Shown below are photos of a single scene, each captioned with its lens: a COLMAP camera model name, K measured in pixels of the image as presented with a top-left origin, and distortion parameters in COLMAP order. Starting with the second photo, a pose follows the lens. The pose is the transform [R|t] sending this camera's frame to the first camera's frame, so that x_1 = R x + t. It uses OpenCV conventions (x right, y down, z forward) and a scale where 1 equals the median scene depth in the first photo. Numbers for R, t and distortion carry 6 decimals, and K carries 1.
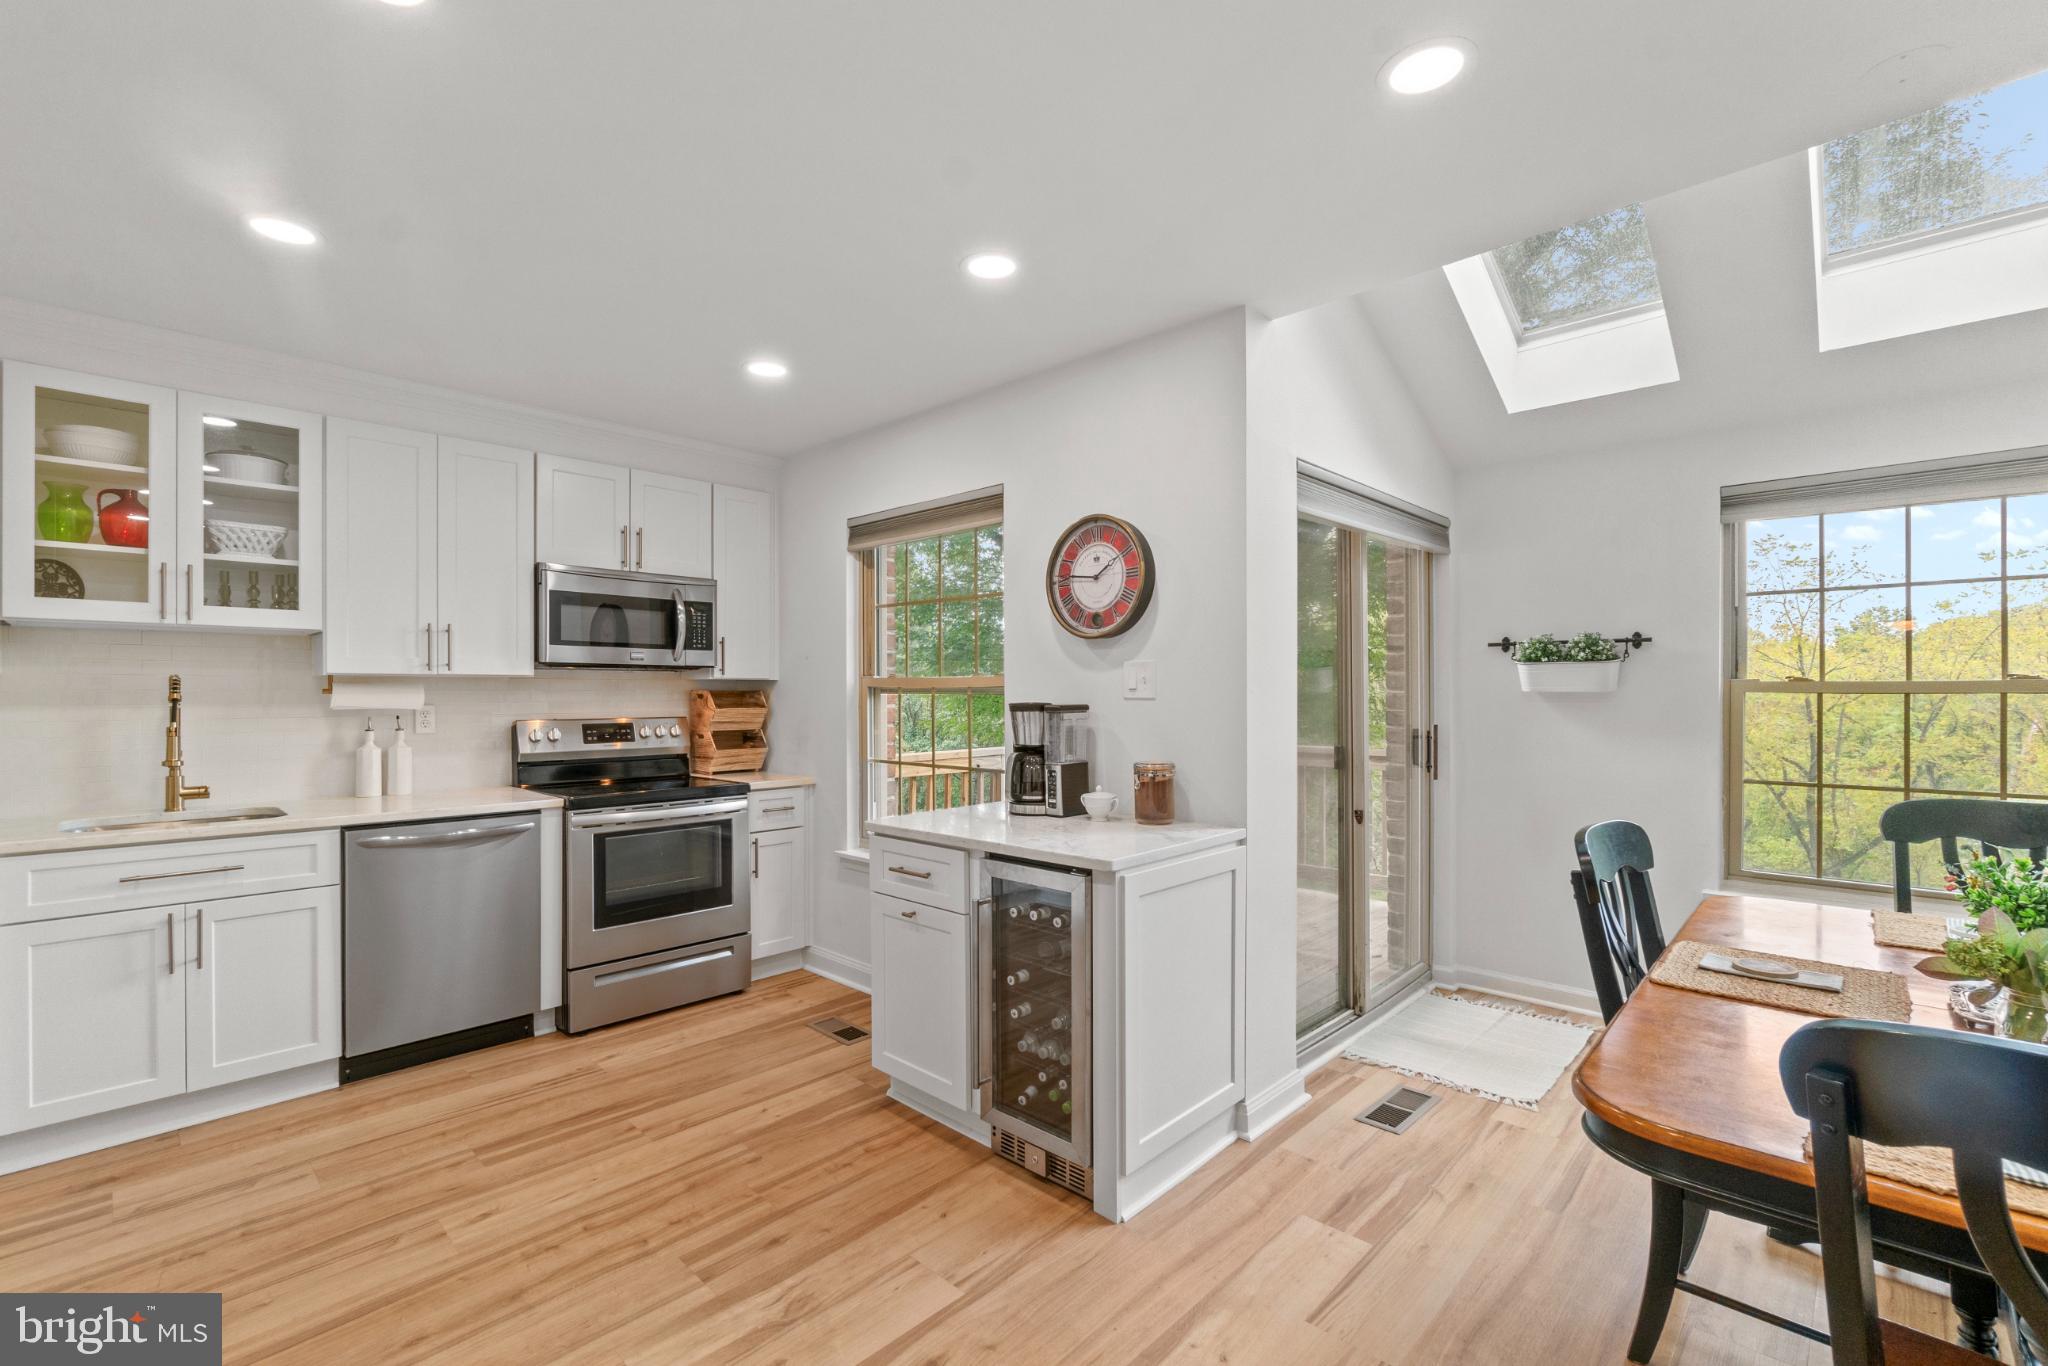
lens RADIAL K [[900.6, 0, 1008.2], [0, 900.6, 694.3], [0, 0, 1]] dist [-0.002875, 0.000161]
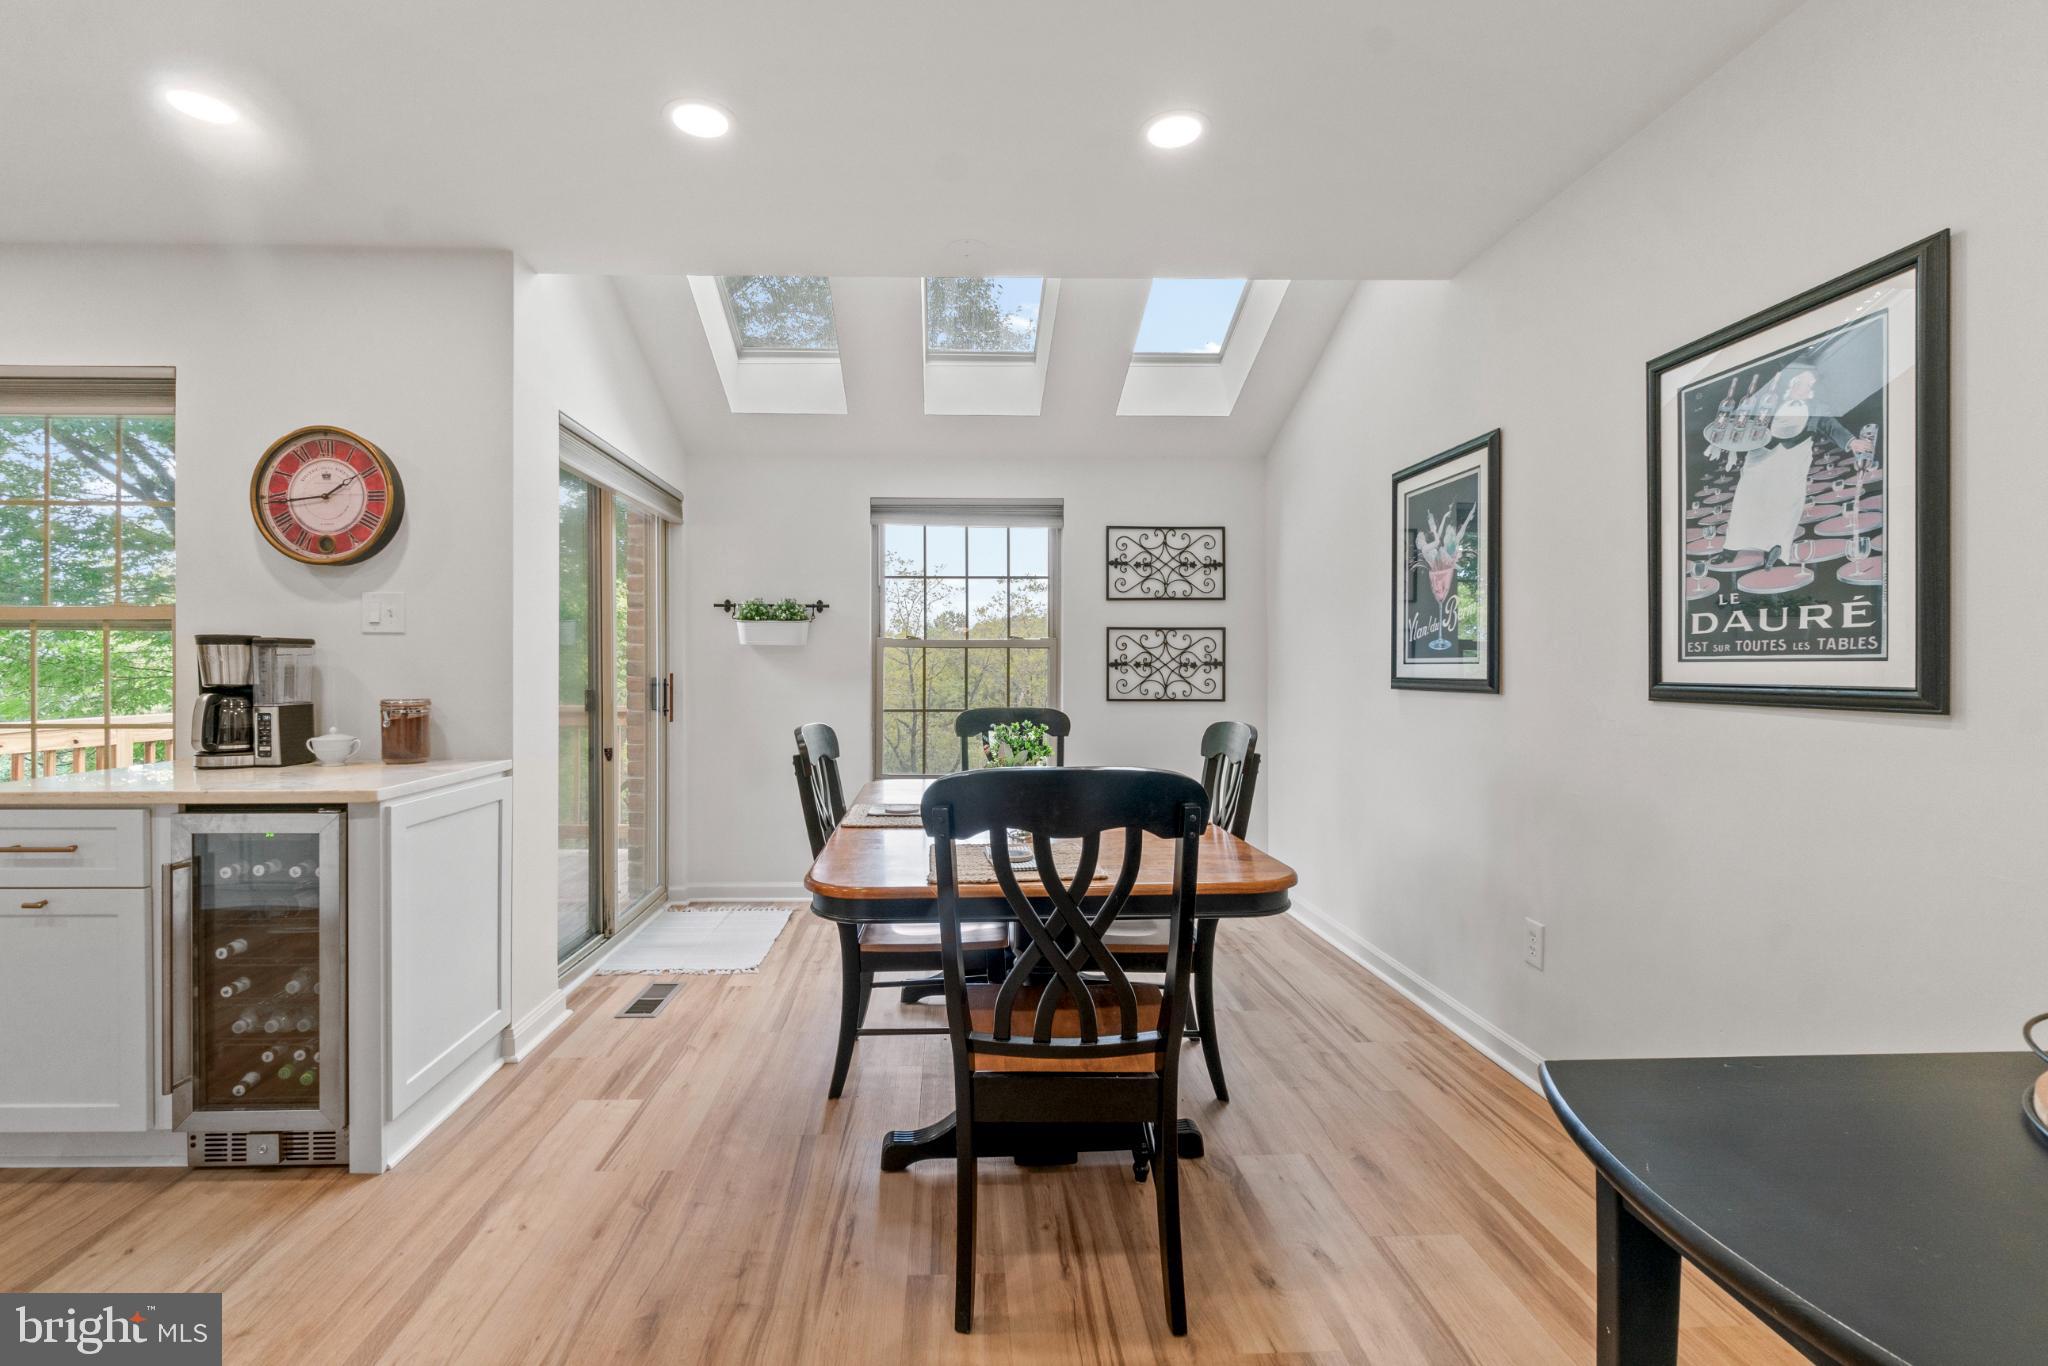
lens RADIAL K [[898.1, 0, 994.7], [0, 898.1, 673.8], [0, 0, 1]] dist [-0.004623, -0.000621]
pose [[0.681529, 0.000004, 0.731791, -0.100044], [0.001229, 0.999999, -0.001150, 0.047913], [-0.731790, 0.001683, 0.681528, -0.092162]]
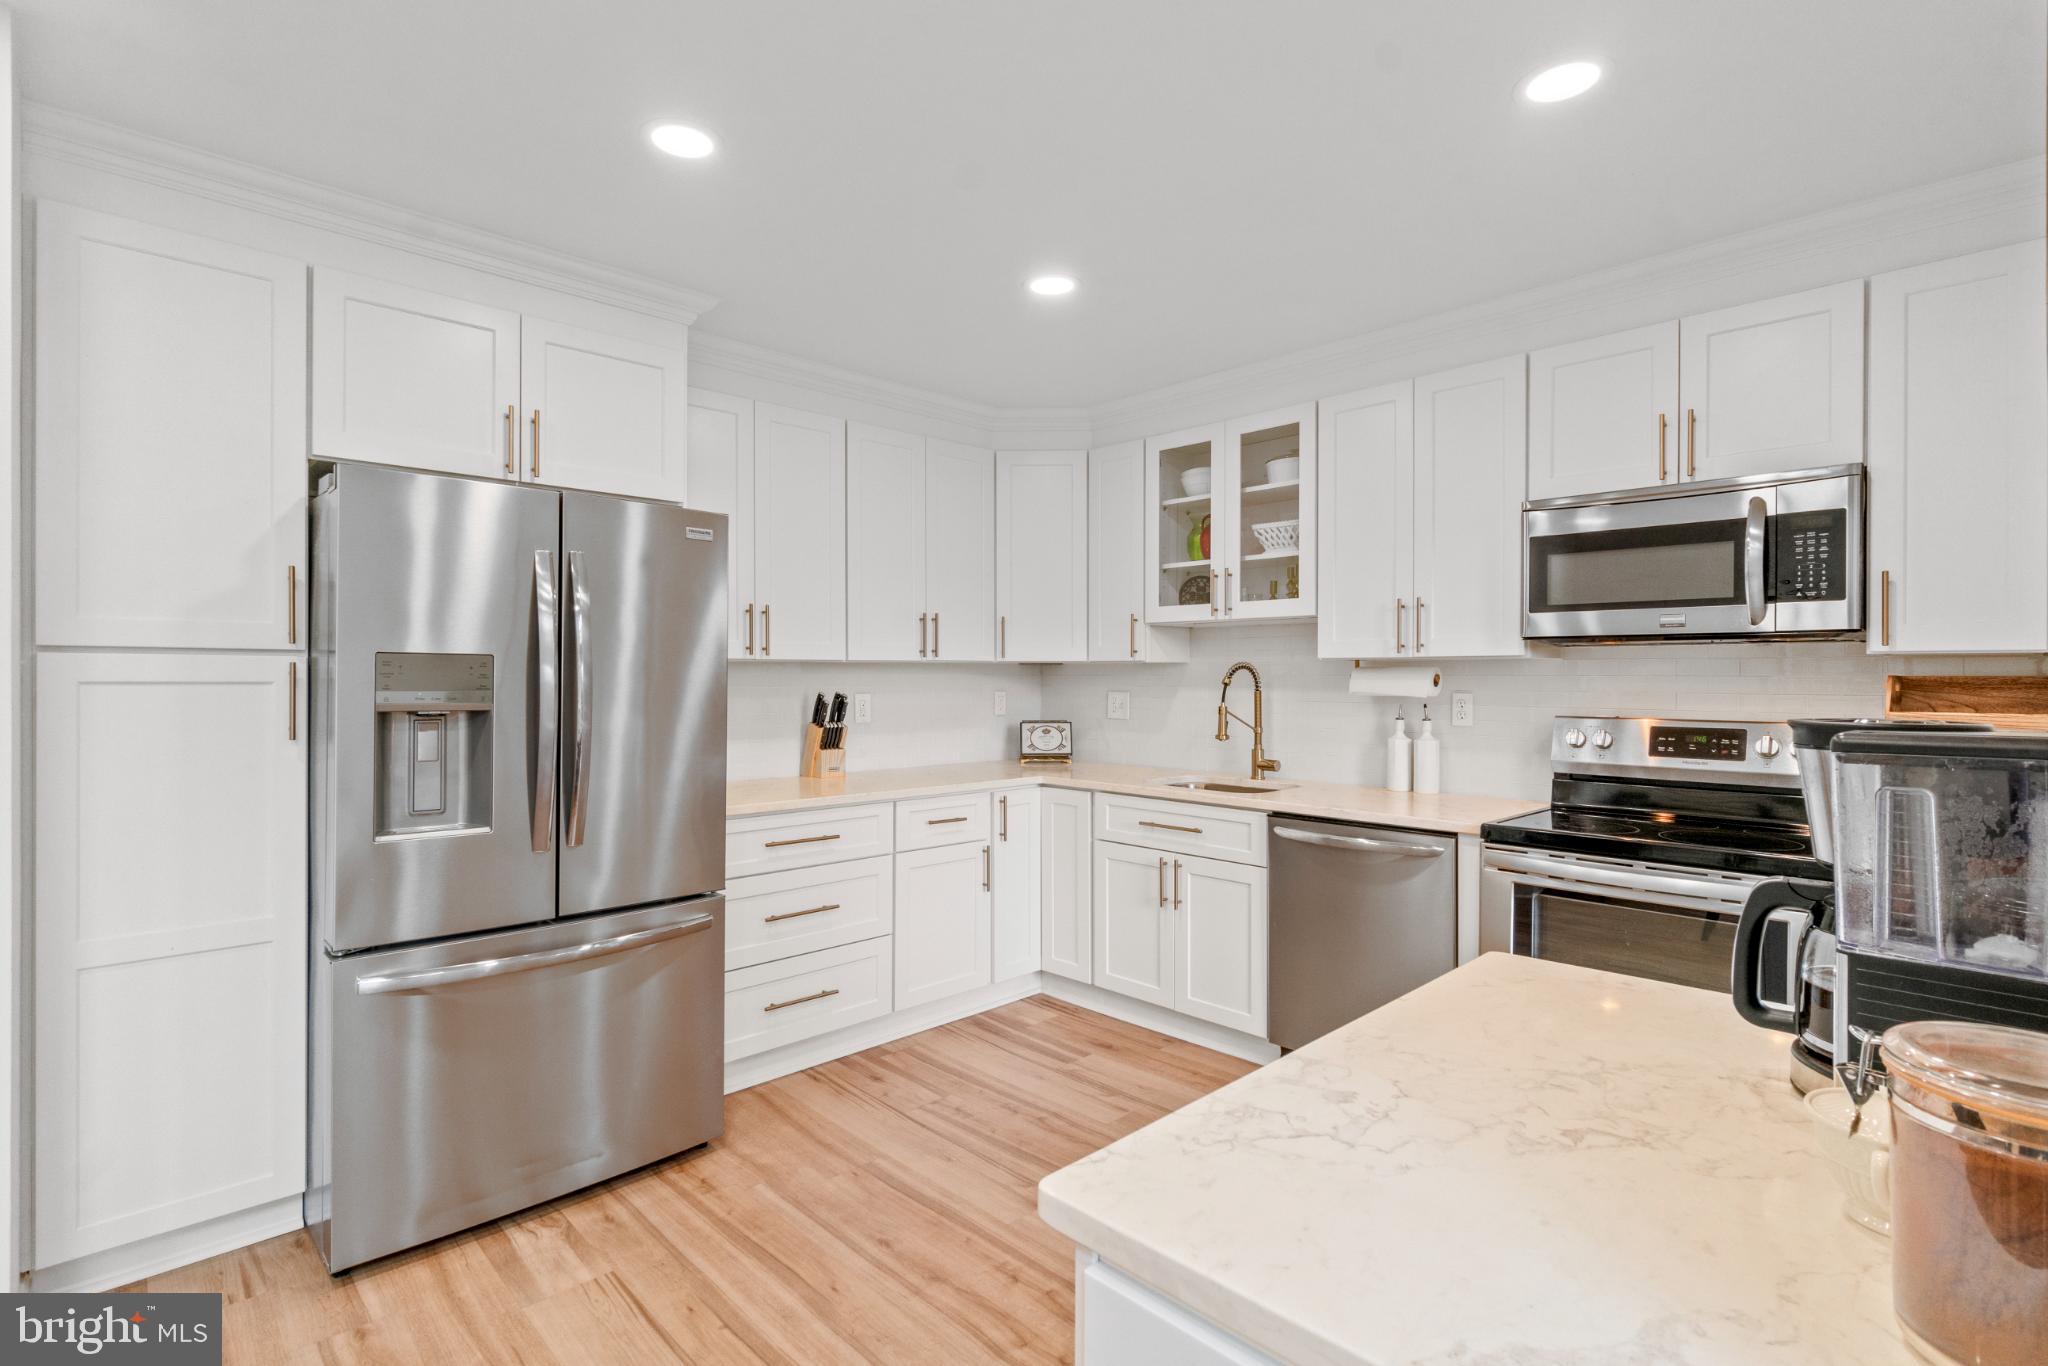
lens RADIAL K [[975.5, 0, 1012.9], [0, 975.5, 677.1], [0, 0, 1]] dist [-0.000089, -0.000155]
pose [[-0.036870, 0.002863, -0.999316, 0.355074], [-0.003841, 0.999988, 0.003007, -0.004984], [0.999313, 0.003949, -0.036858, 0.741474]]
